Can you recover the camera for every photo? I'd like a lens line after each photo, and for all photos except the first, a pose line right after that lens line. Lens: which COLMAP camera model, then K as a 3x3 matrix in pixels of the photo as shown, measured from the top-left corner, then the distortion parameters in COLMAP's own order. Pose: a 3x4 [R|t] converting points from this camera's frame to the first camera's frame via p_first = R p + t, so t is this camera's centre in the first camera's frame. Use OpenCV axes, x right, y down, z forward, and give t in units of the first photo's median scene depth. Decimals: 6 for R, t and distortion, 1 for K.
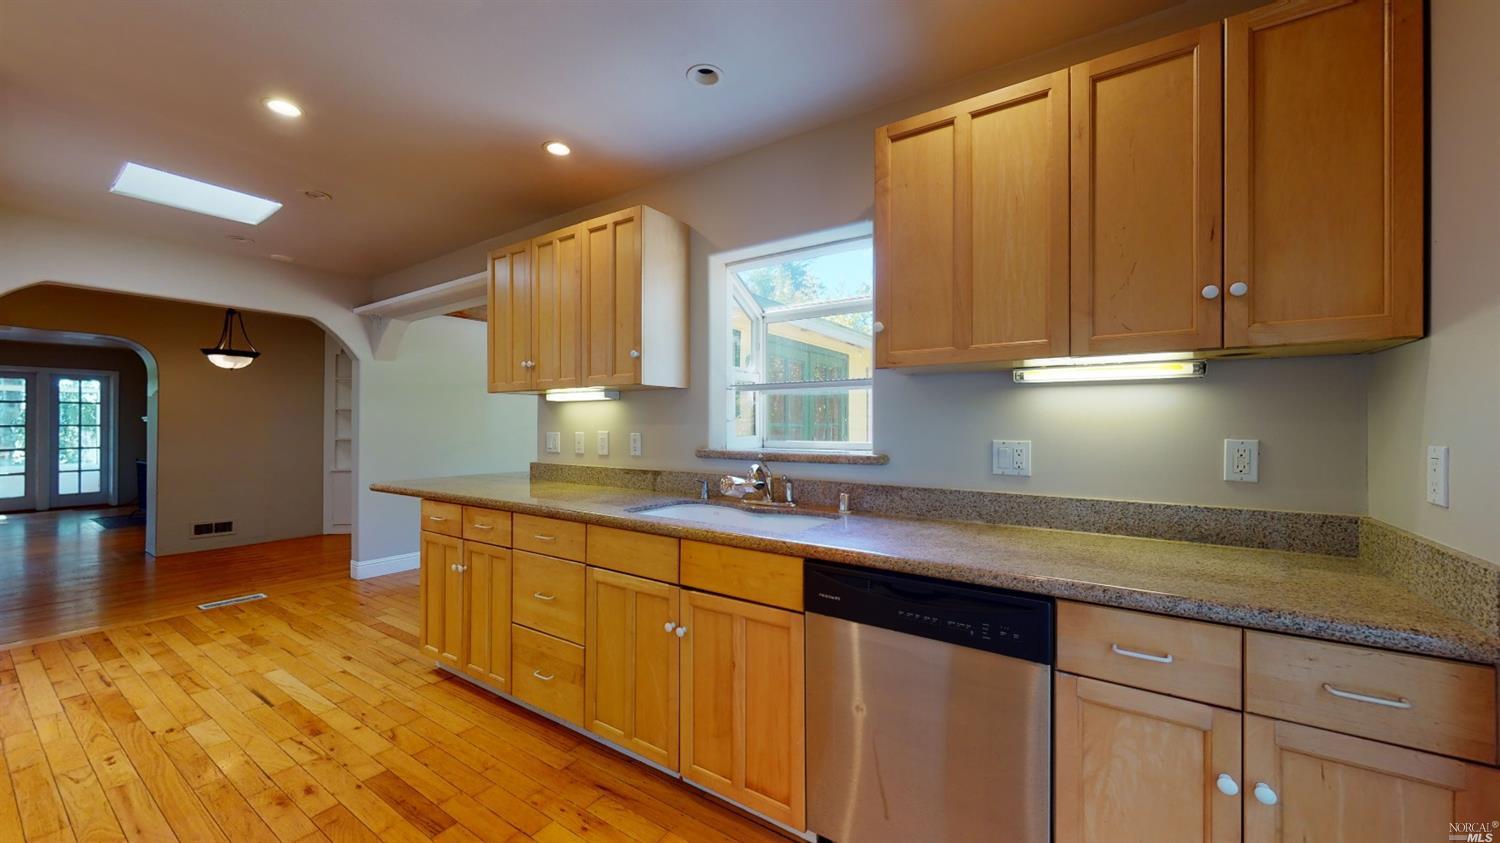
lens RADIAL K [[549.5, 0, 750.5], [0, 549.5, 423.4], [0, 0, 1]] dist [0.000314, -0.000068]
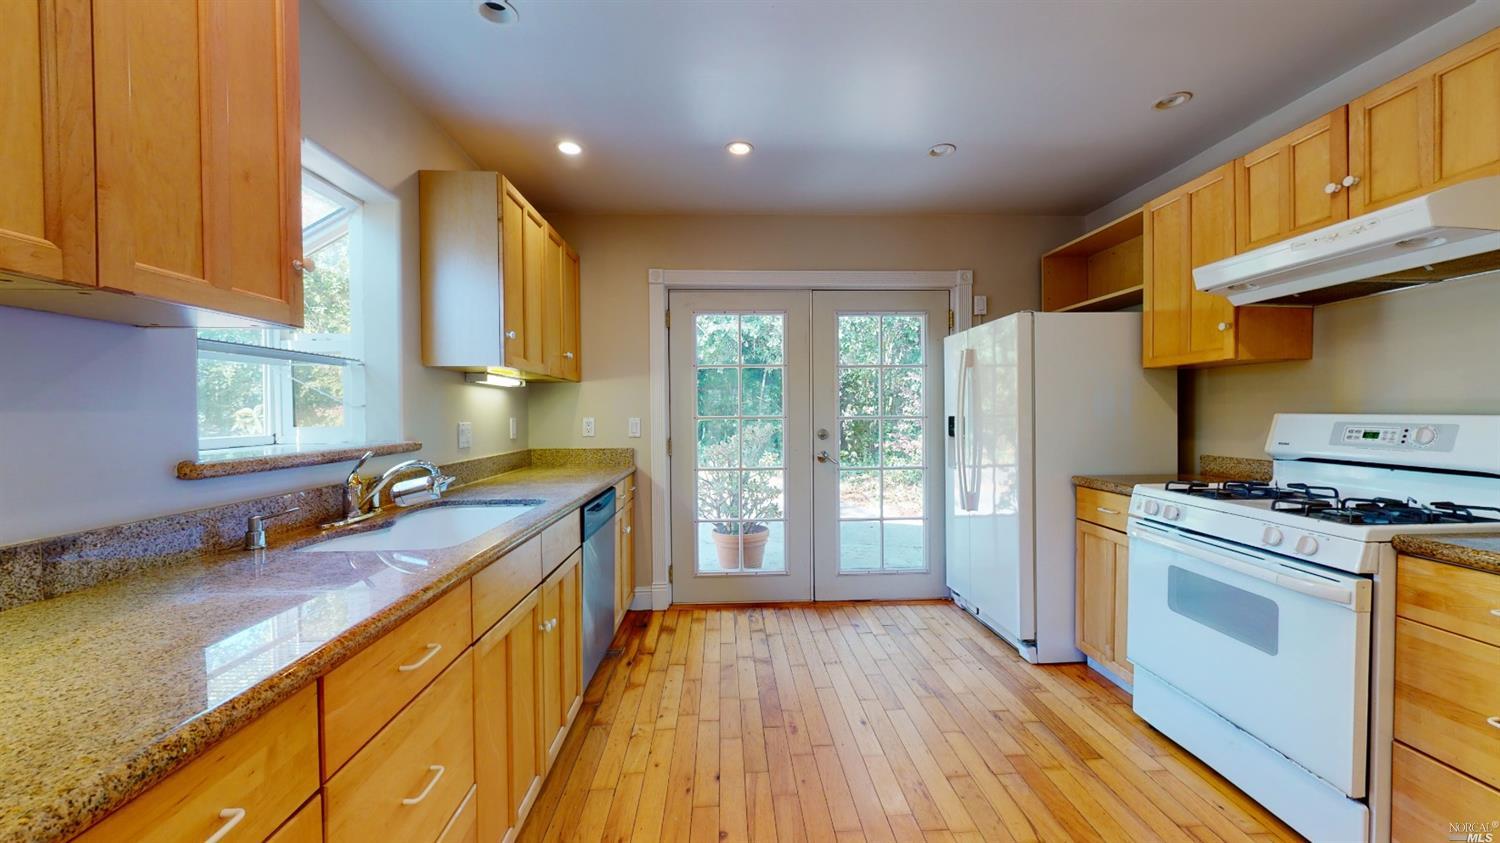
lens RADIAL K [[549.5, 0, 750.5], [0, 549.5, 423.4], [0, 0, 1]] dist [0.000314, -0.000068]
pose [[-0.598375, -0.014466, 0.801086, -0.755572], [0.006124, 0.999725, 0.022627, 0.005126], [-0.801193, 0.018446, -0.598122, 0.884904]]
